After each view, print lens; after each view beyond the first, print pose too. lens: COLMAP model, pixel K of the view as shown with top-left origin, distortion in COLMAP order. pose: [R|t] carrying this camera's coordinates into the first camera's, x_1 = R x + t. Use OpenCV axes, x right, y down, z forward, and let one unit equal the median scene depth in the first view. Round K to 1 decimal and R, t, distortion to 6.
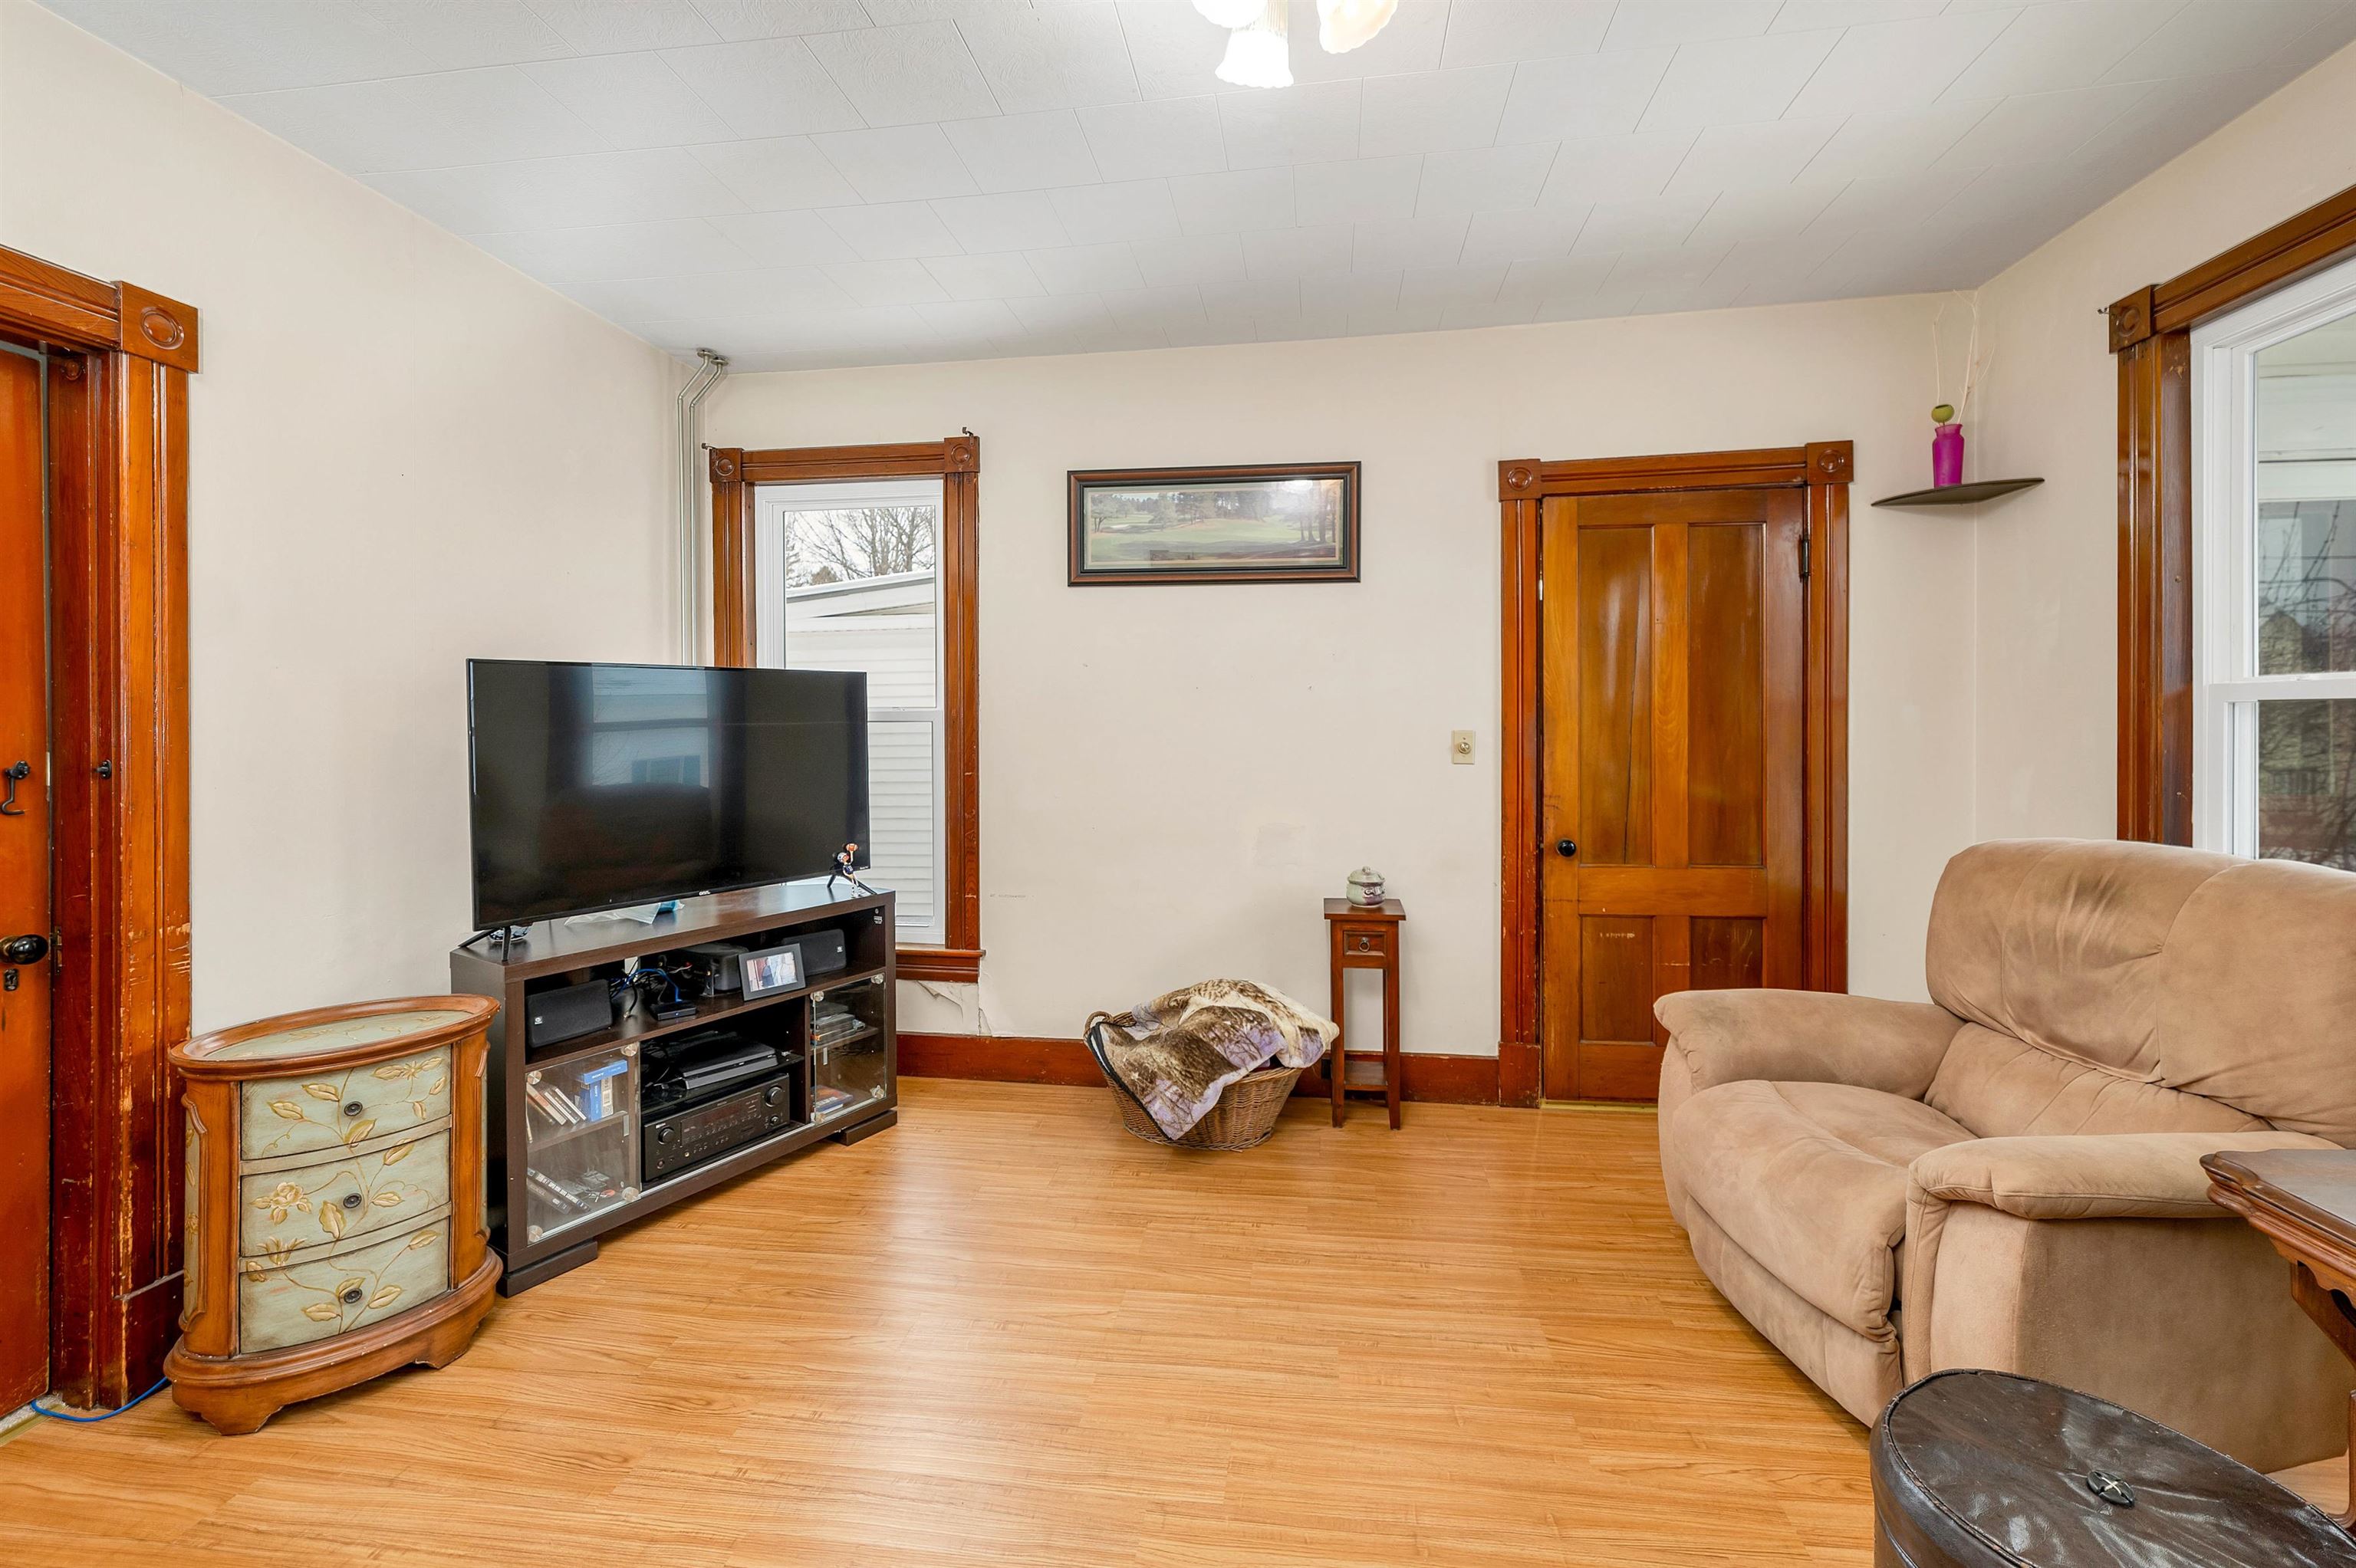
lens RADIAL K [[1008.8, 0, 1190.2], [0, 1008.8, 724.4], [0, 0, 1]] dist [0.002271, -0.000892]
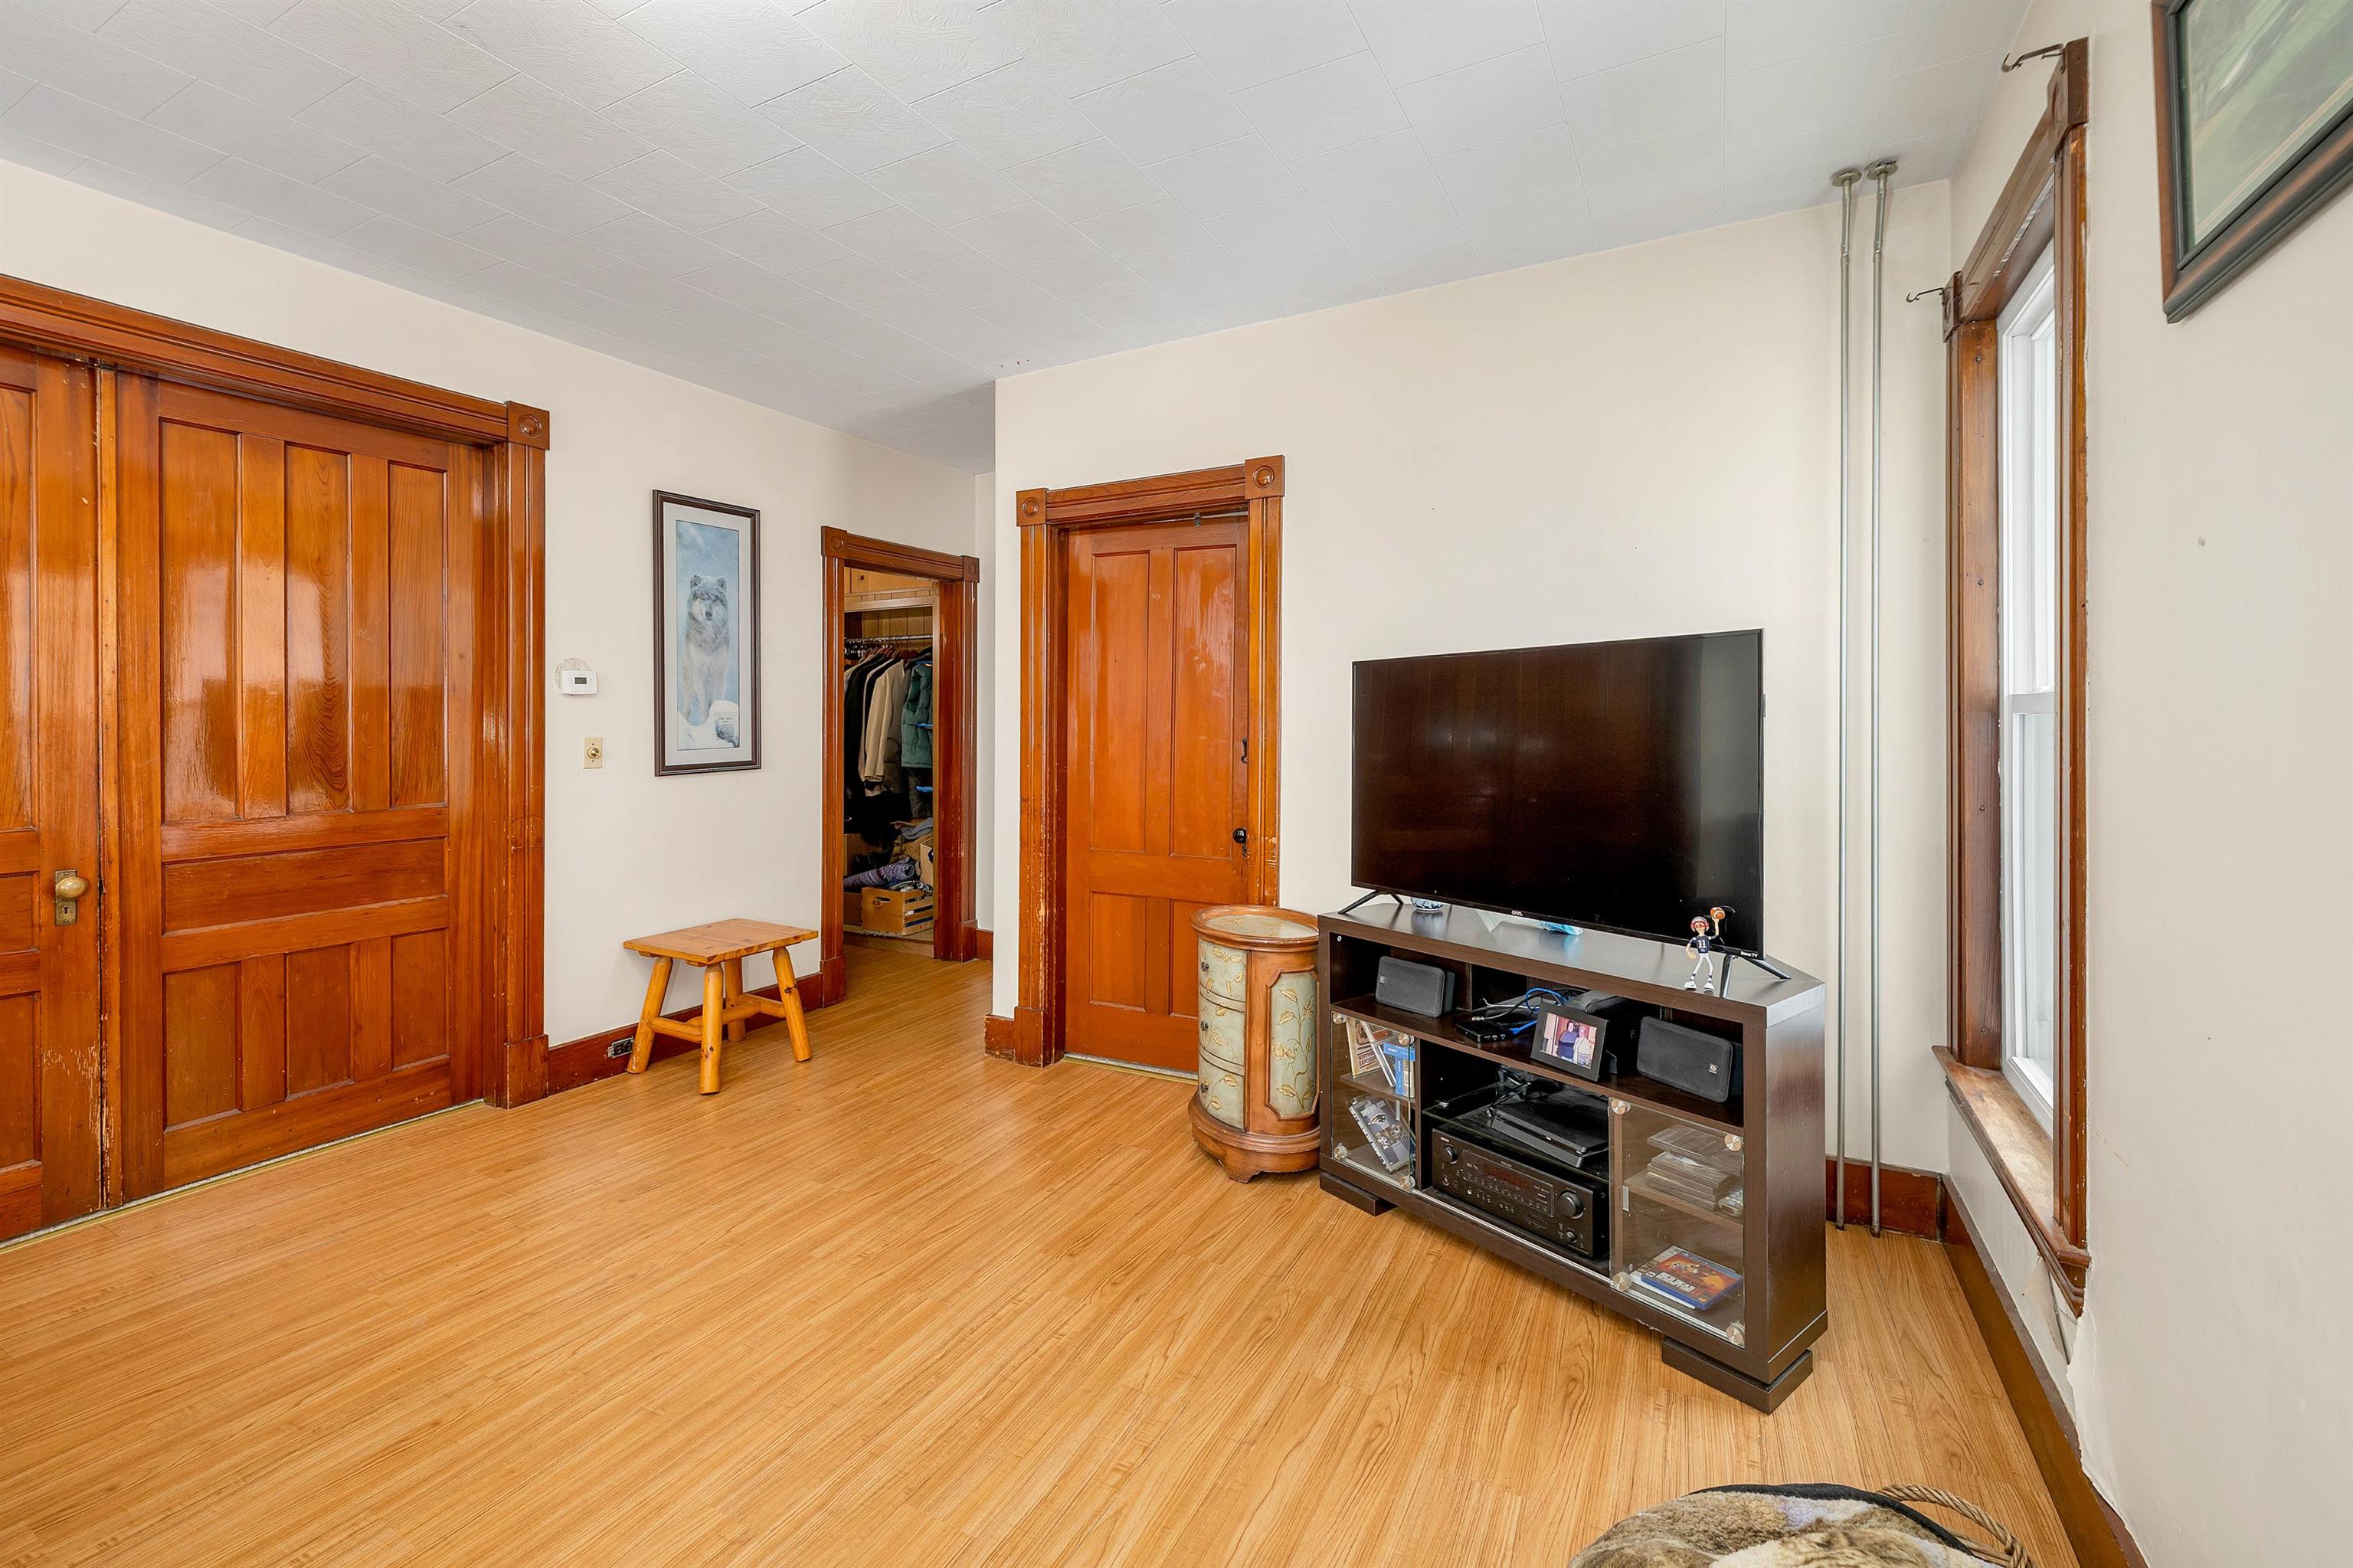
lens RADIAL K [[1007.7, 0, 1148.6], [0, 1007.7, 716.6], [0, 0, 1]] dist [0.002271, -0.000892]
pose [[-0.356154, 0.009229, -0.934382, 0.412396], [-0.000409, 0.999950, 0.010032, -0.008620], [0.934427, 0.003955, -0.356132, 0.972077]]
